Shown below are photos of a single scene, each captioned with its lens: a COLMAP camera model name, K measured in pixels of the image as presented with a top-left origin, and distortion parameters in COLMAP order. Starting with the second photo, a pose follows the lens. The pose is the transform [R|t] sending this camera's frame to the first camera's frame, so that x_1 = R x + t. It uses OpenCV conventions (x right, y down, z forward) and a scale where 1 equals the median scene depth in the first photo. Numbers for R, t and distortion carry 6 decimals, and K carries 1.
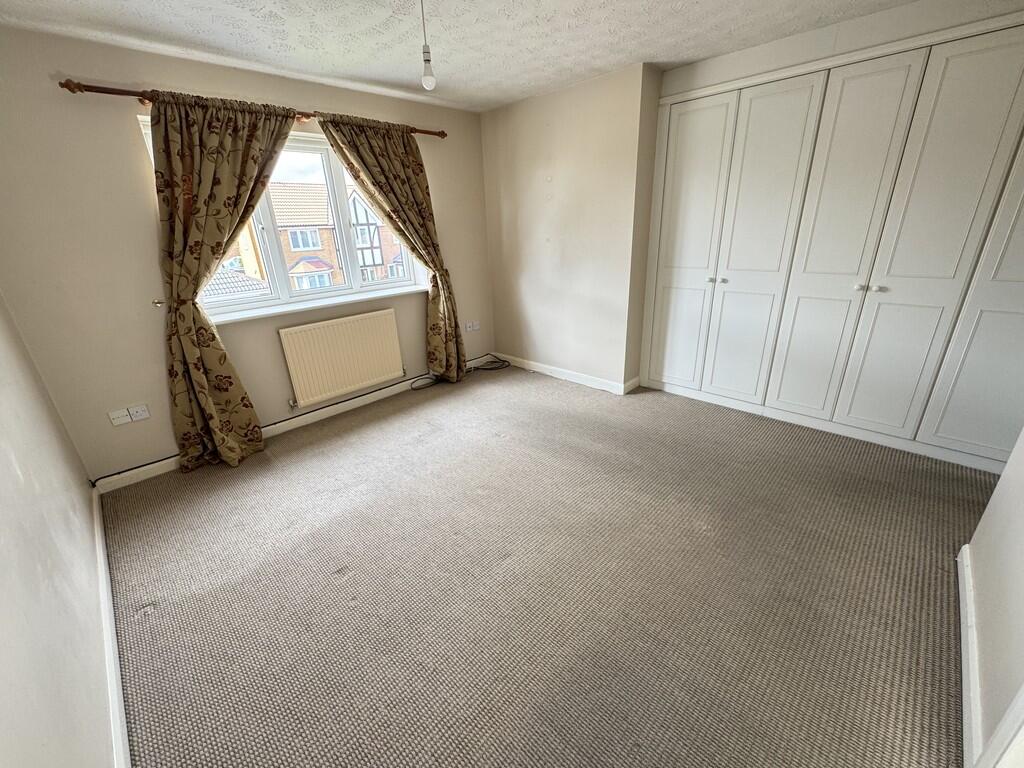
lens RADIAL K [[410.0, 0, 511.6], [0, 410.0, 383.8], [0, 0, 1]] dist [0.000886, -0.000080]
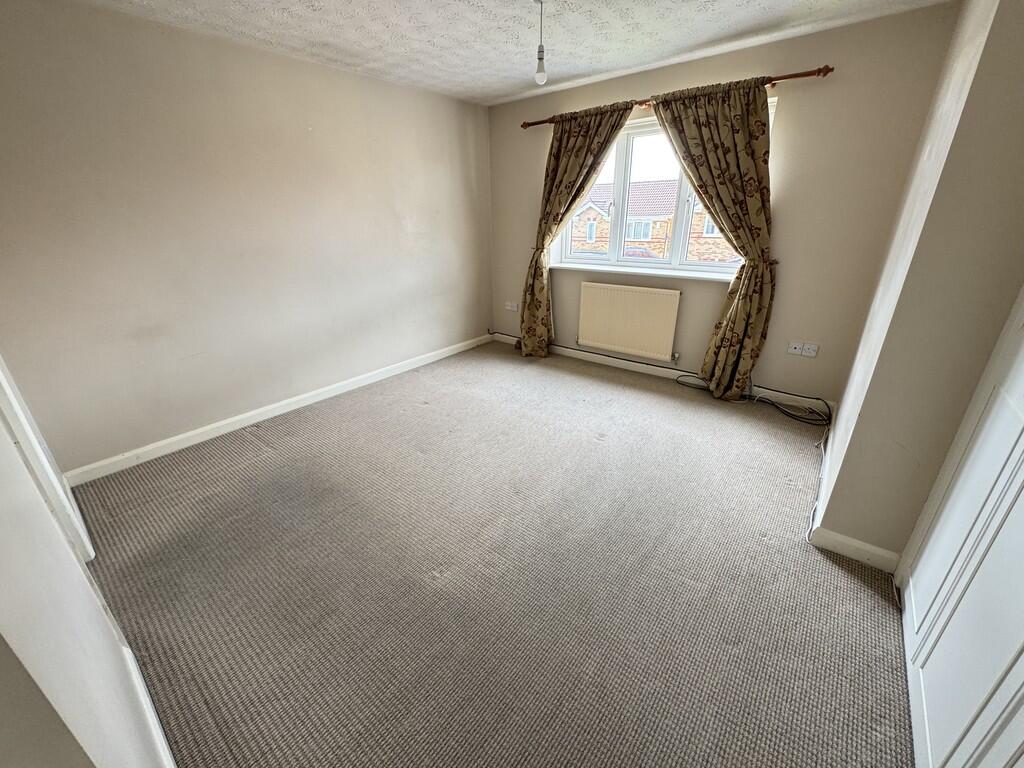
lens RADIAL K [[410.0, 0, 511.4], [0, 410.0, 383.9], [0, 0, 1]] dist [0.000886, -0.000080]
pose [[0.099998, 0.414474, -0.904550, 0.738948], [-0.352776, 0.864817, 0.357268, -0.236127], [0.930349, 0.283378, 0.232697, 0.563762]]
